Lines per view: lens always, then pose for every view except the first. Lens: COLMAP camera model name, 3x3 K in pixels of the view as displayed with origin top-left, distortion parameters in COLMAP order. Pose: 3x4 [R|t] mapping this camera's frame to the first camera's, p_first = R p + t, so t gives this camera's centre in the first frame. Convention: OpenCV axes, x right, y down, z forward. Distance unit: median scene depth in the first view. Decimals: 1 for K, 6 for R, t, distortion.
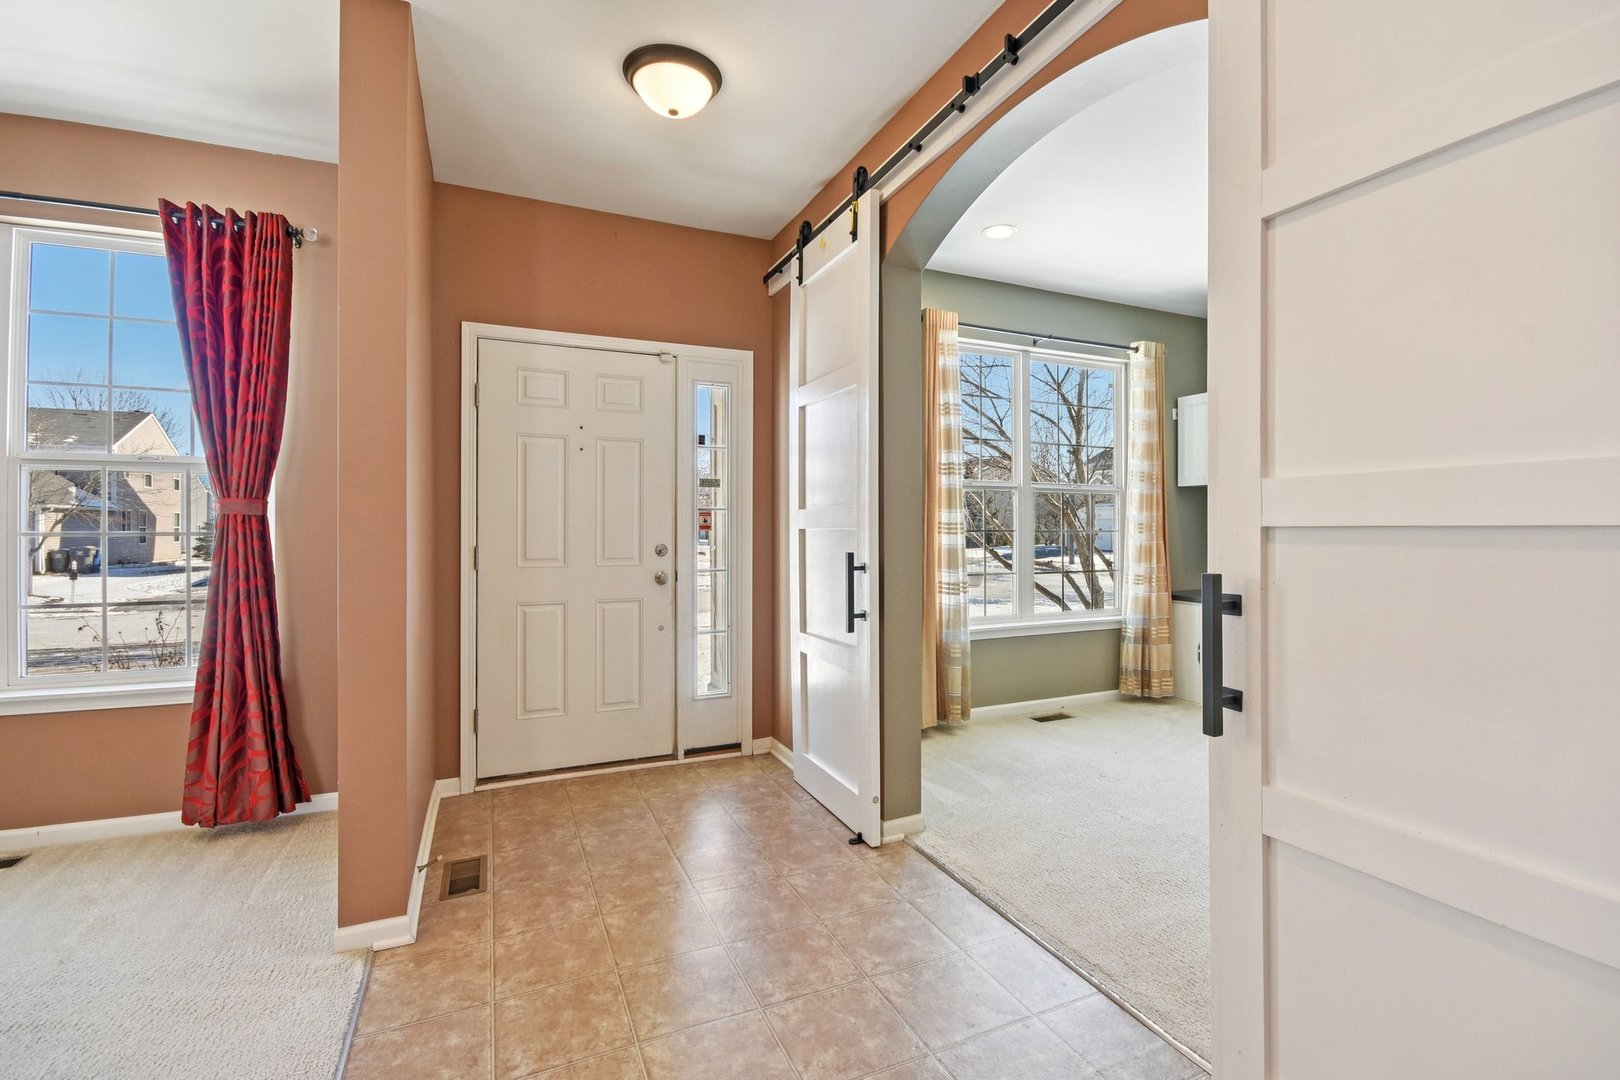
lens RADIAL K [[721.1, 0, 814.8], [0, 721.1, 529.6], [0, 0, 1]] dist [-0.001720, -0.011522]
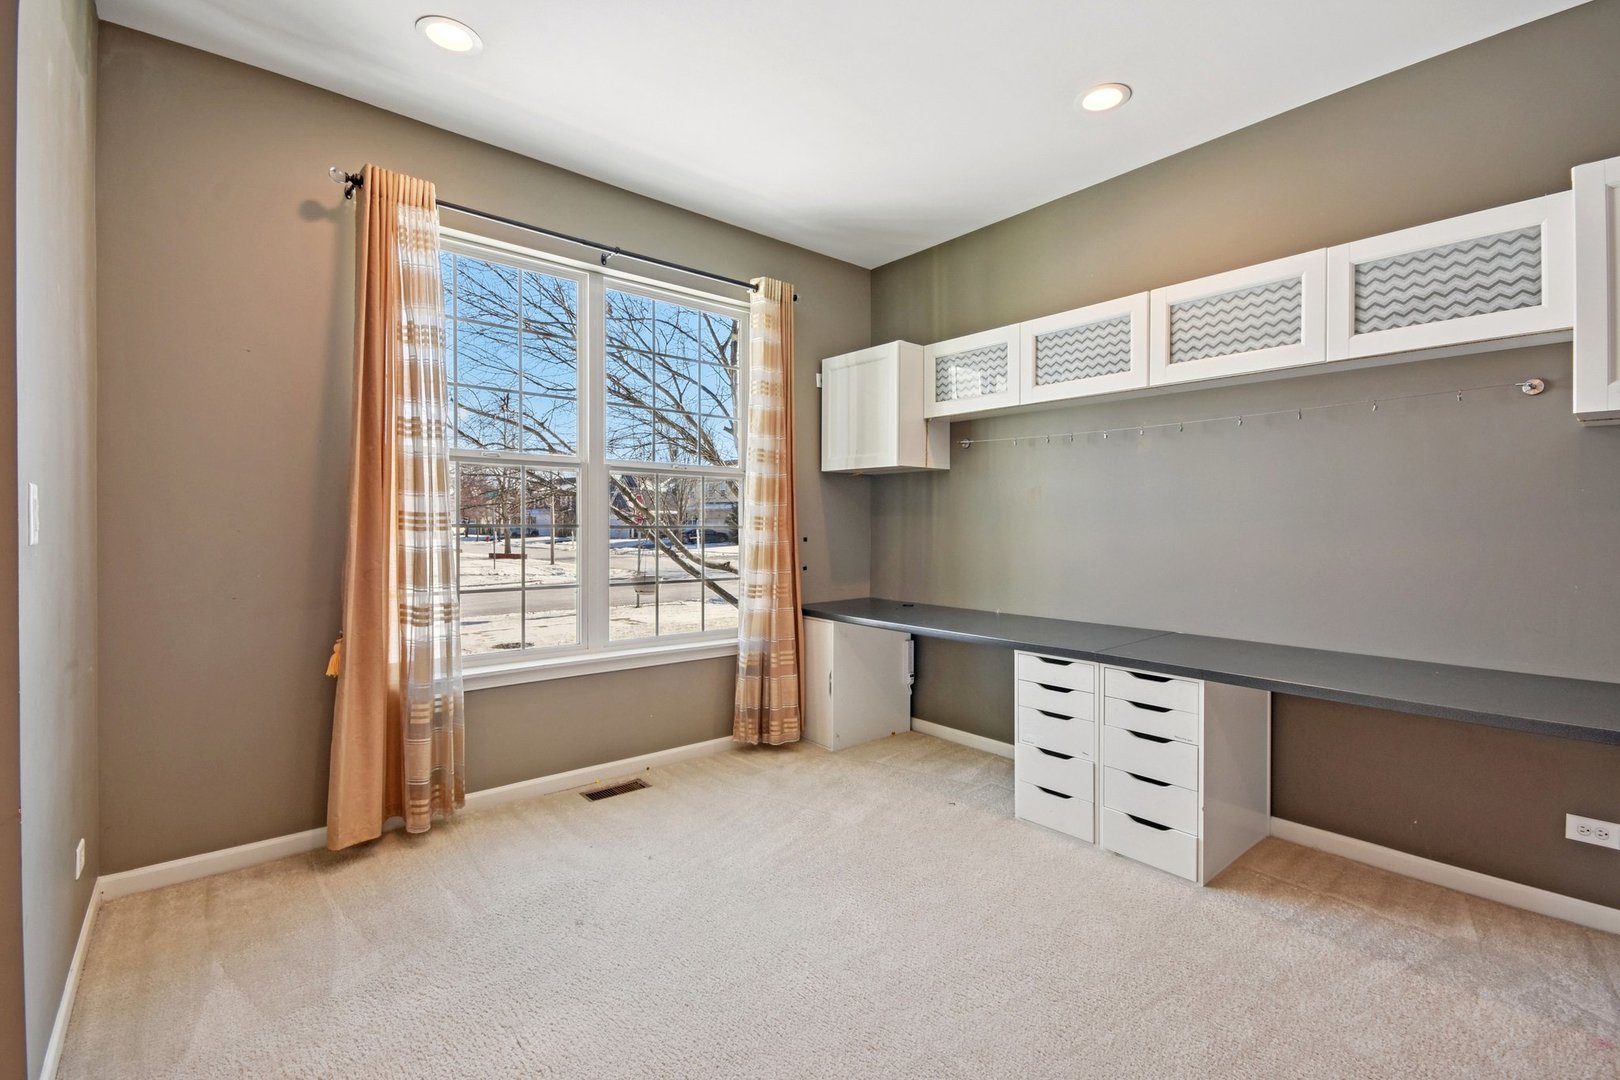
lens RADIAL K [[721.1, 0, 814.8], [0, 721.1, 529.6], [0, 0, 1]] dist [-0.001720, -0.011522]
pose [[0.962709, 0.005101, 0.270490, 0.392280], [-0.007431, 0.999944, 0.007590, -0.002081], [-0.270436, -0.009317, 0.962693, 0.325240]]
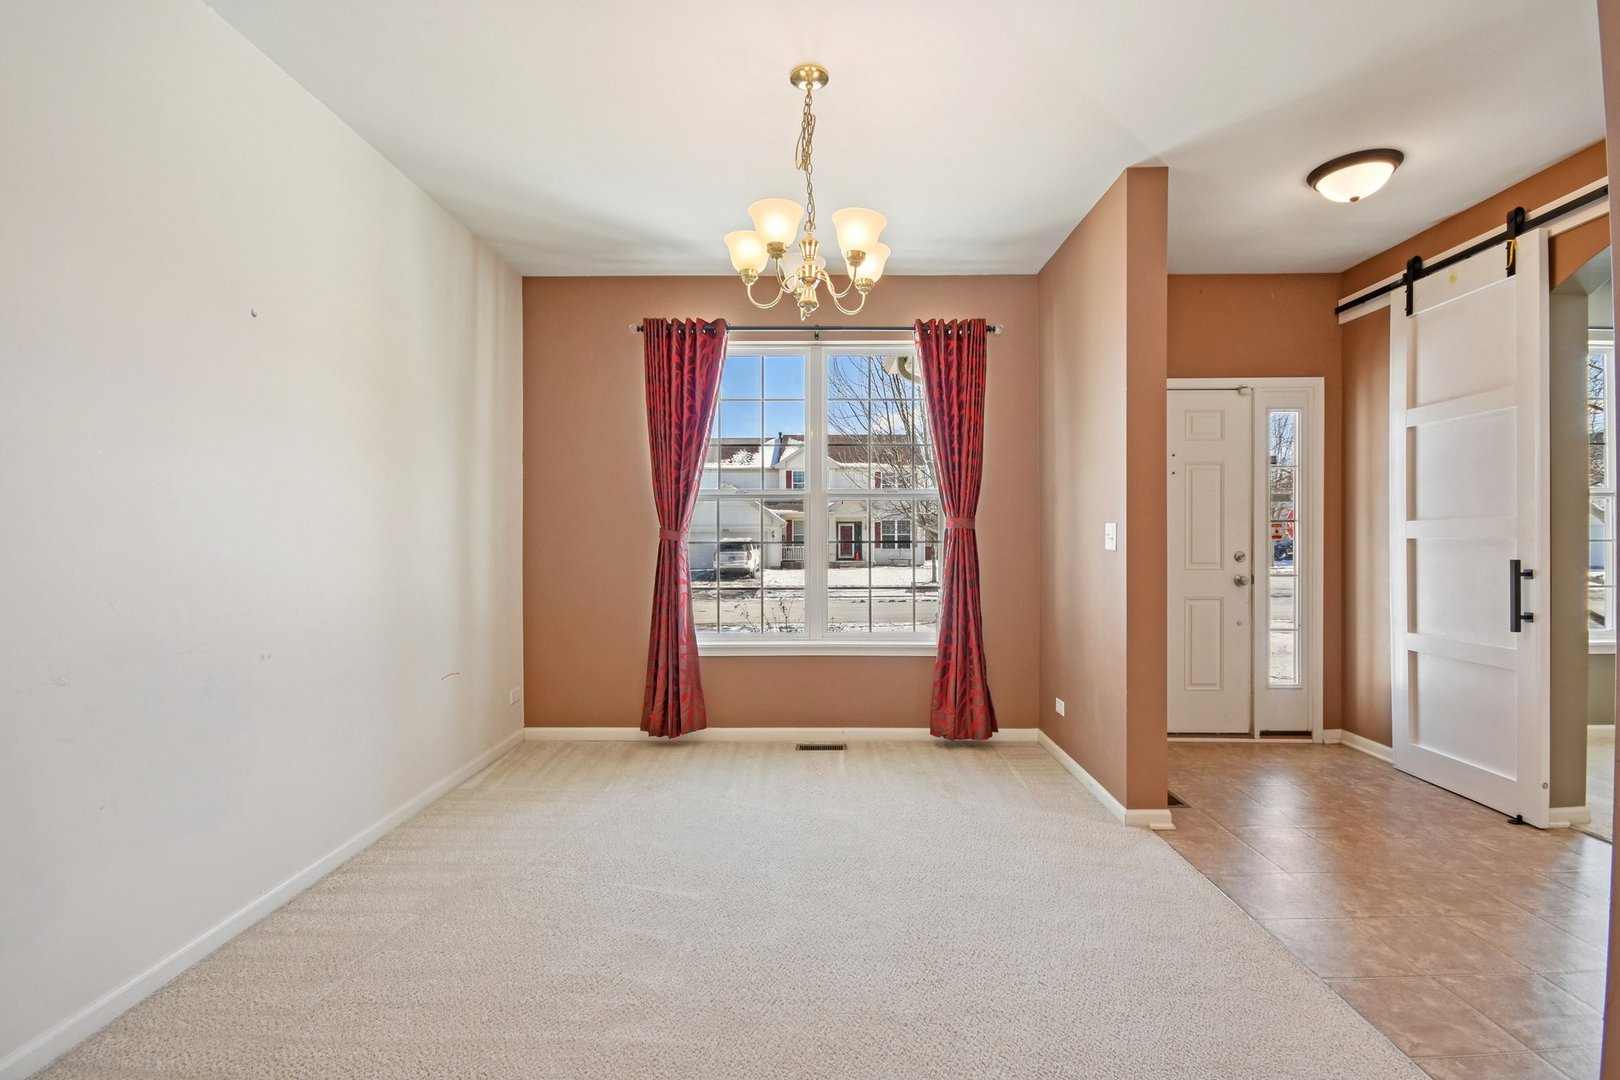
lens RADIAL K [[705.8, 0, 810.0], [0, 705.8, 540.0], [0, 0, 1]] dist [-0.000981, -0.006709]
pose [[0.902850, 0.000592, -0.429954, -0.338646], [-0.000474, 1.000000, 0.000381, 0.001492], [0.429955, -0.000140, 0.902851, -0.314805]]
